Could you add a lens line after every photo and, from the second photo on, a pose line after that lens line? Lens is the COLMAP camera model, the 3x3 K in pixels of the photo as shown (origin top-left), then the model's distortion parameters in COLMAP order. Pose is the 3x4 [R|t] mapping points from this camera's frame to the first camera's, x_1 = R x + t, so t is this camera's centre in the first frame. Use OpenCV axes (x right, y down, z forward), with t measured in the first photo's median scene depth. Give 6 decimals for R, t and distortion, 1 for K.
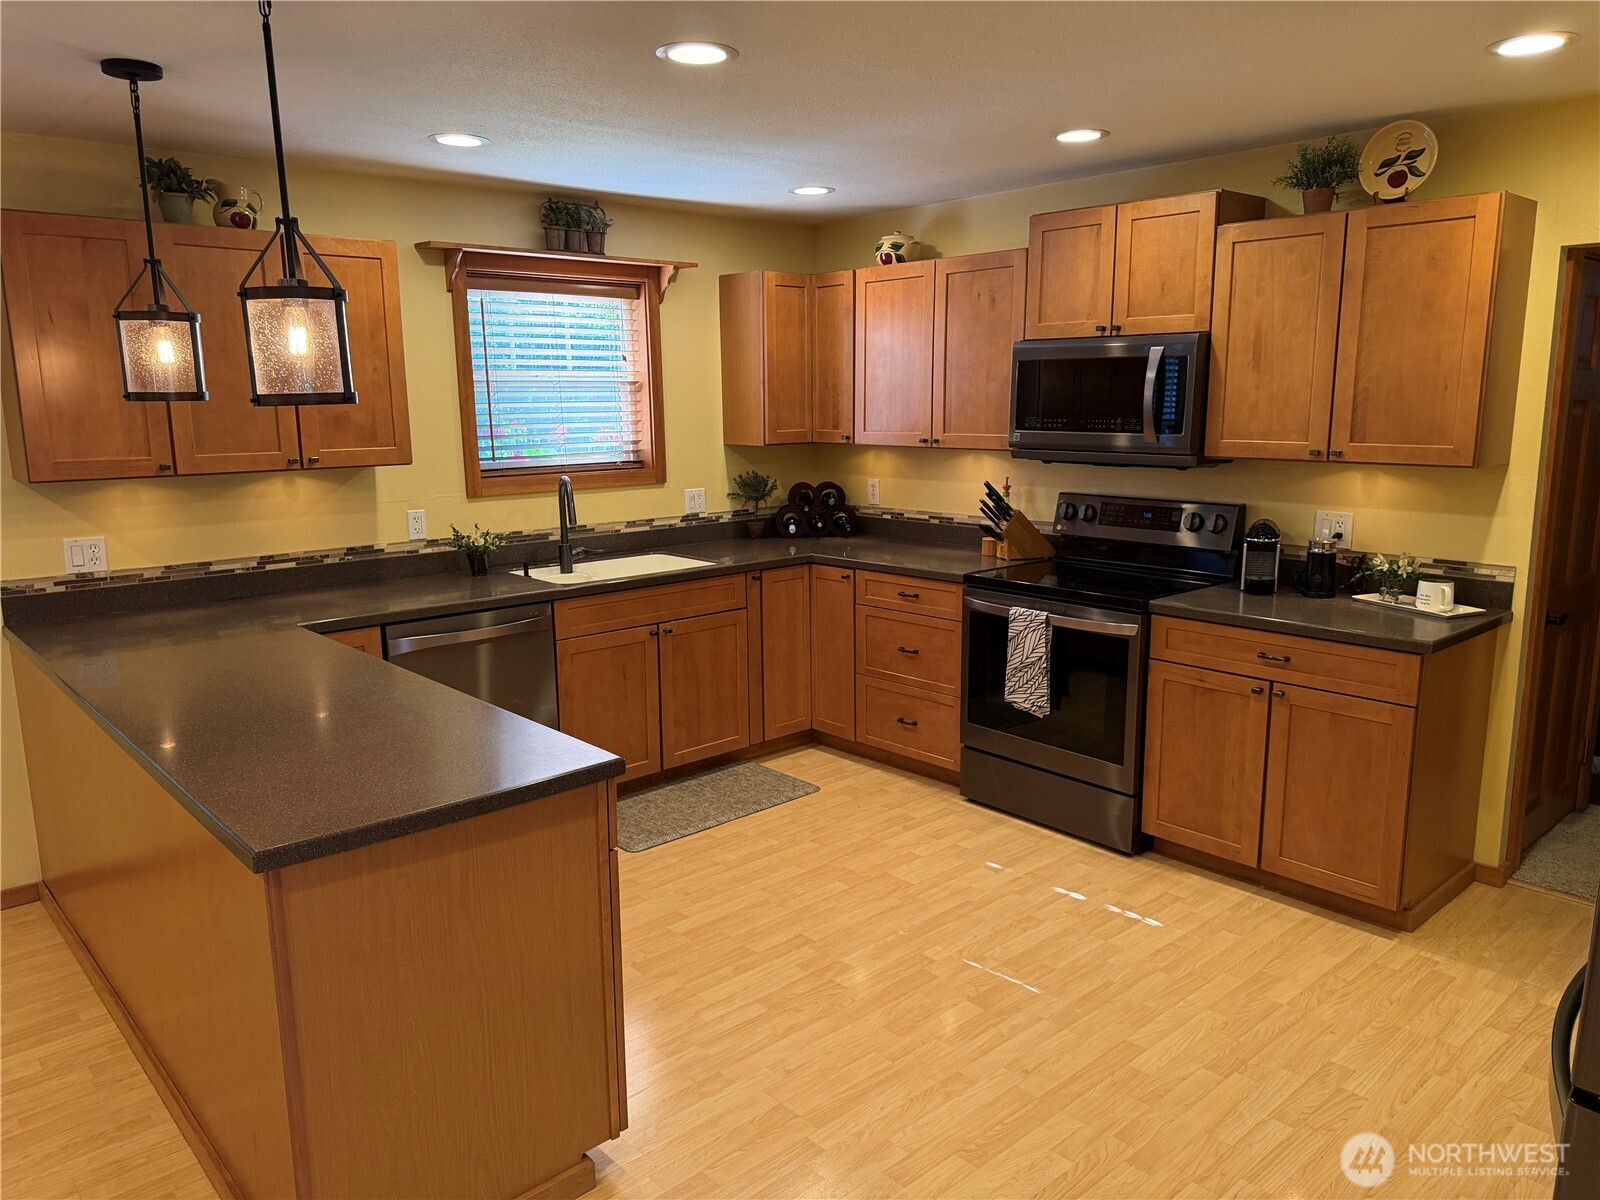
lens RADIAL K [[1123.7, 0, 791.9], [0, 1123.7, 600.7], [0, 0, 1]] dist [0.101342, -0.168543]
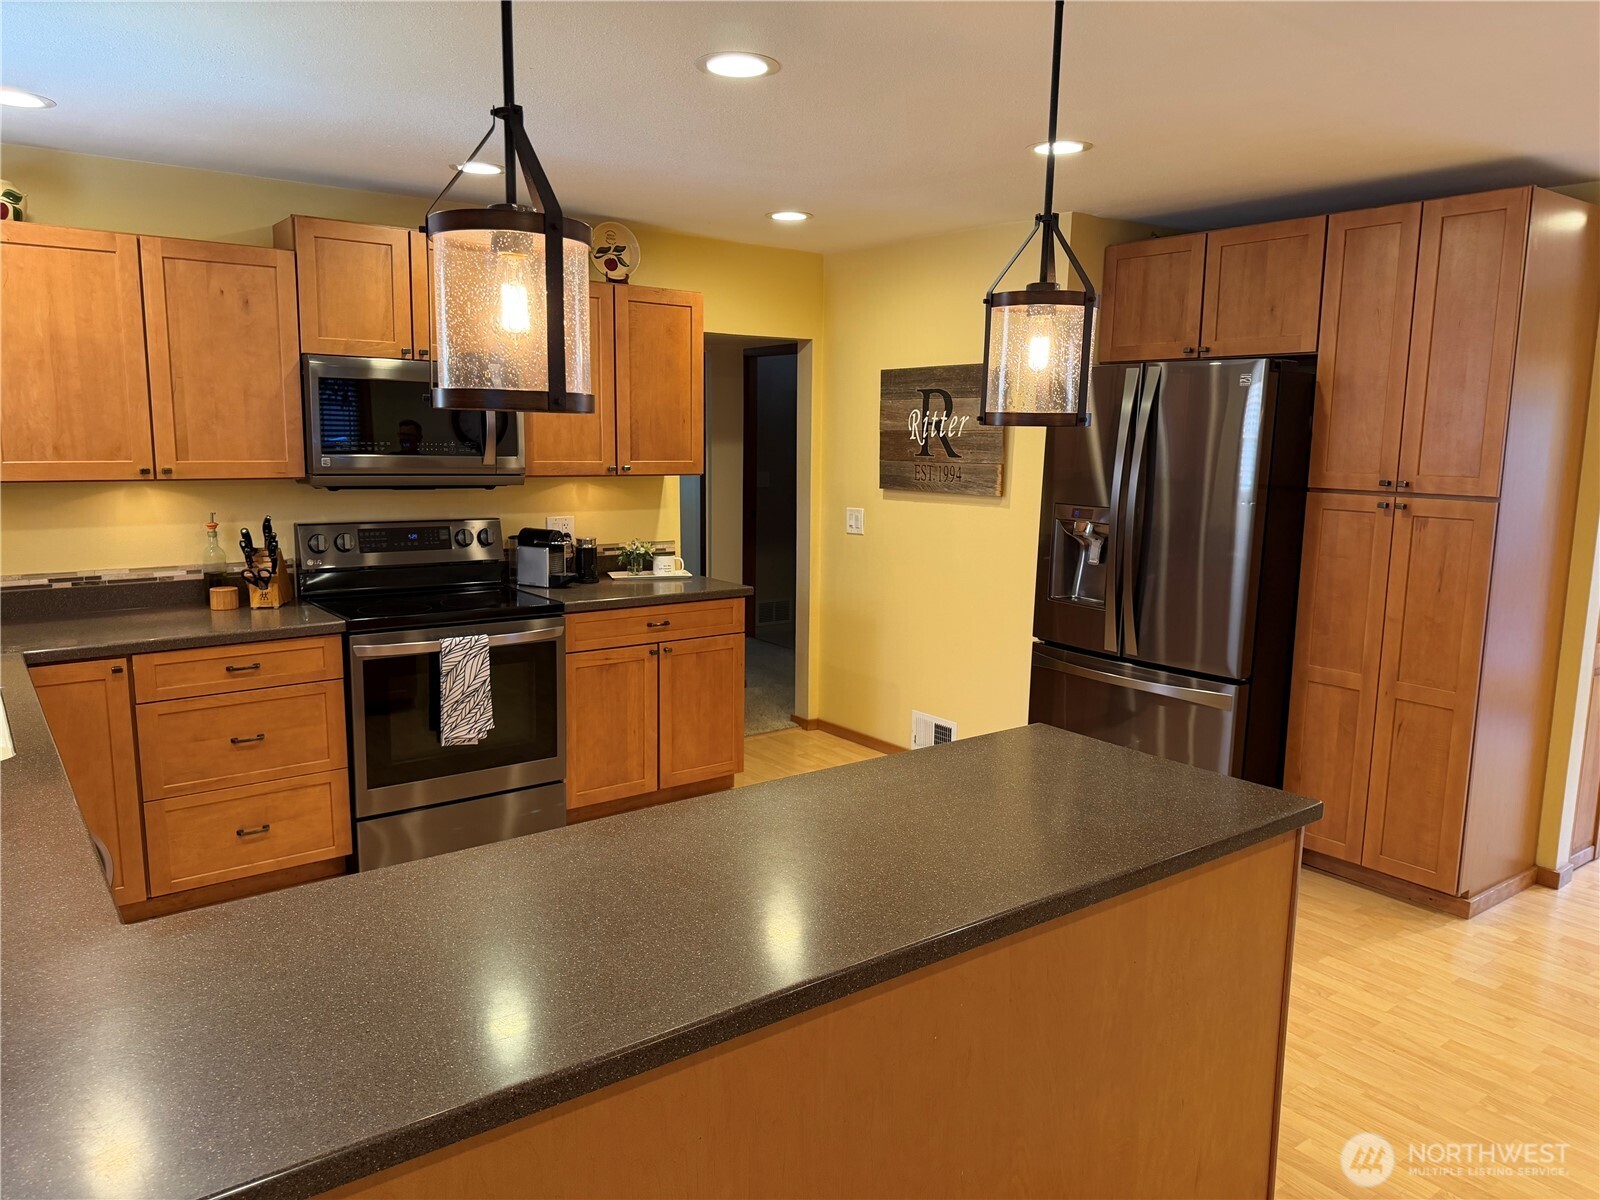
lens RADIAL K [[1123.7, 0, 791.9], [0, 1123.7, 600.7], [0, 0, 1]] dist [0.101342, -0.168543]
pose [[0.078945, -0.143546, 0.986490, -0.755547], [0.163453, 0.978049, 0.129237, -0.107292], [-0.983387, 0.151042, 0.100675, 0.643439]]
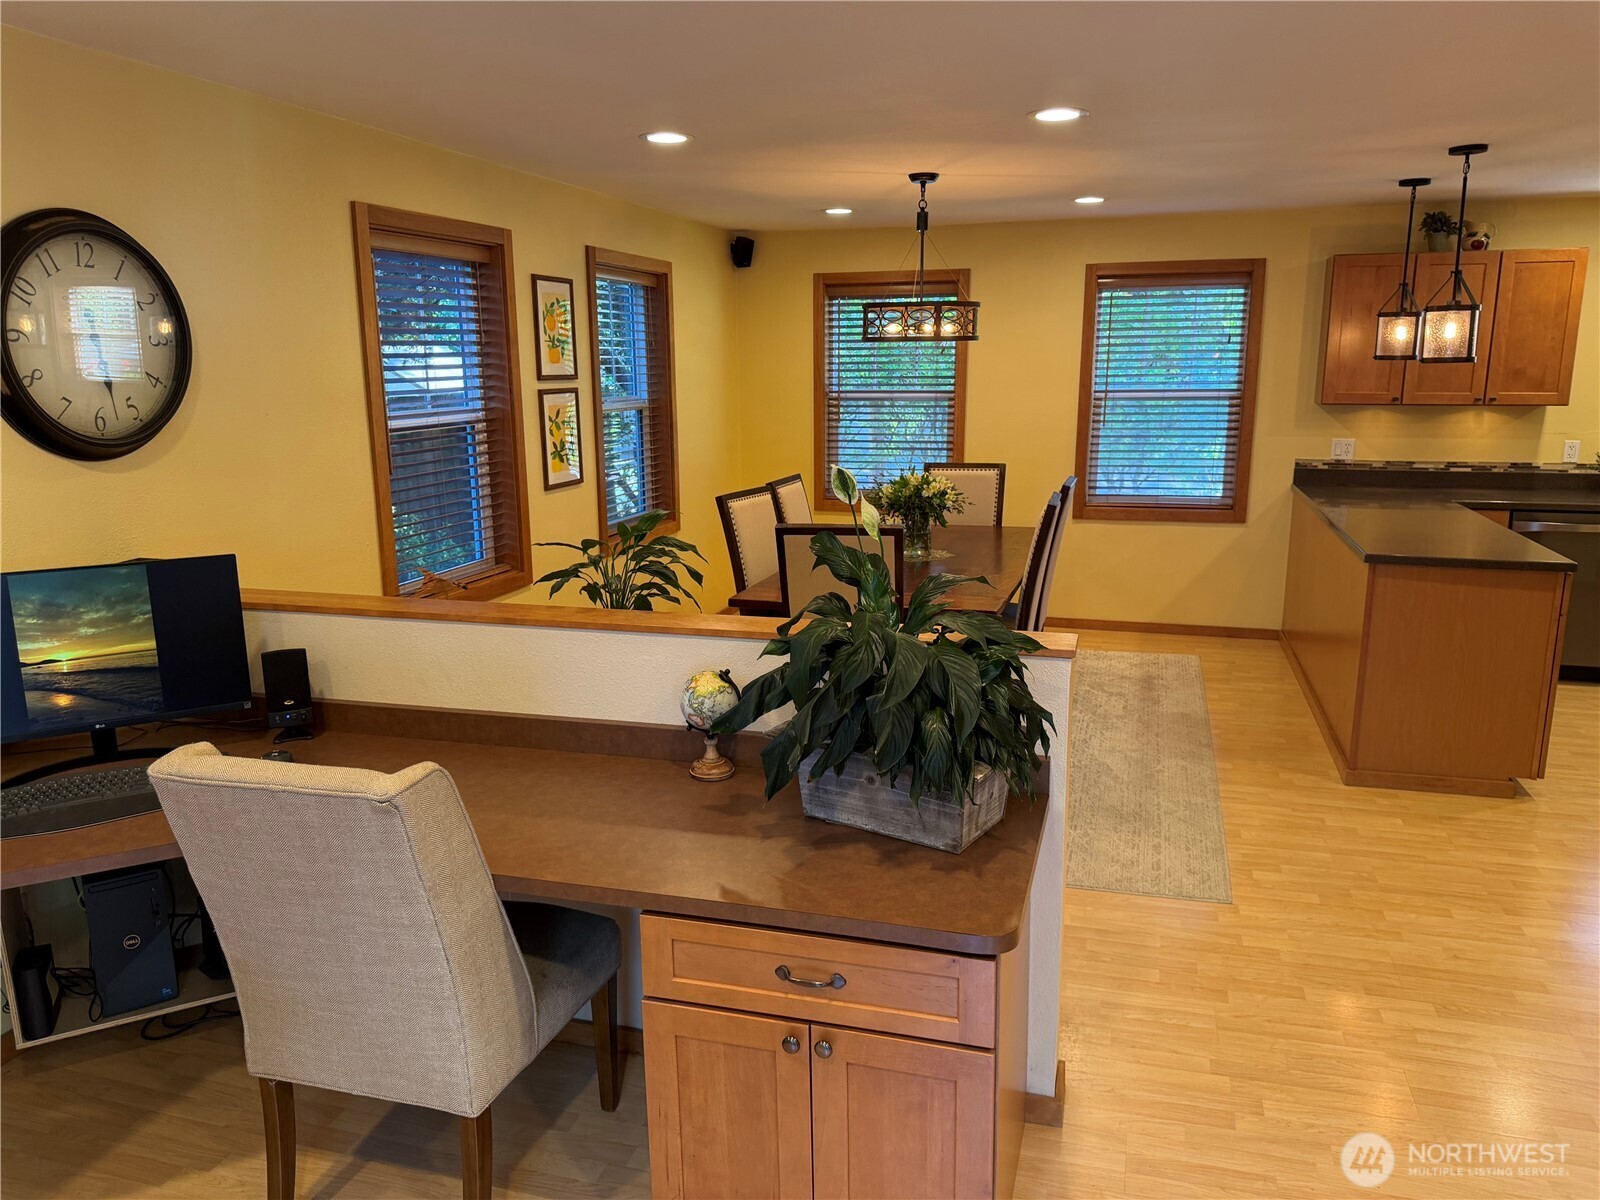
lens RADIAL K [[1165.3, 0, 802.1], [0, 1165.3, 643.9], [0, 0, 1]] dist [0.001096, 0.001714]
pose [[0.527093, 0.206851, -0.824248, 0.466876], [-0.150130, 0.977334, 0.149263, 0.107343], [0.836441, 0.045069, 0.546201, -0.639928]]
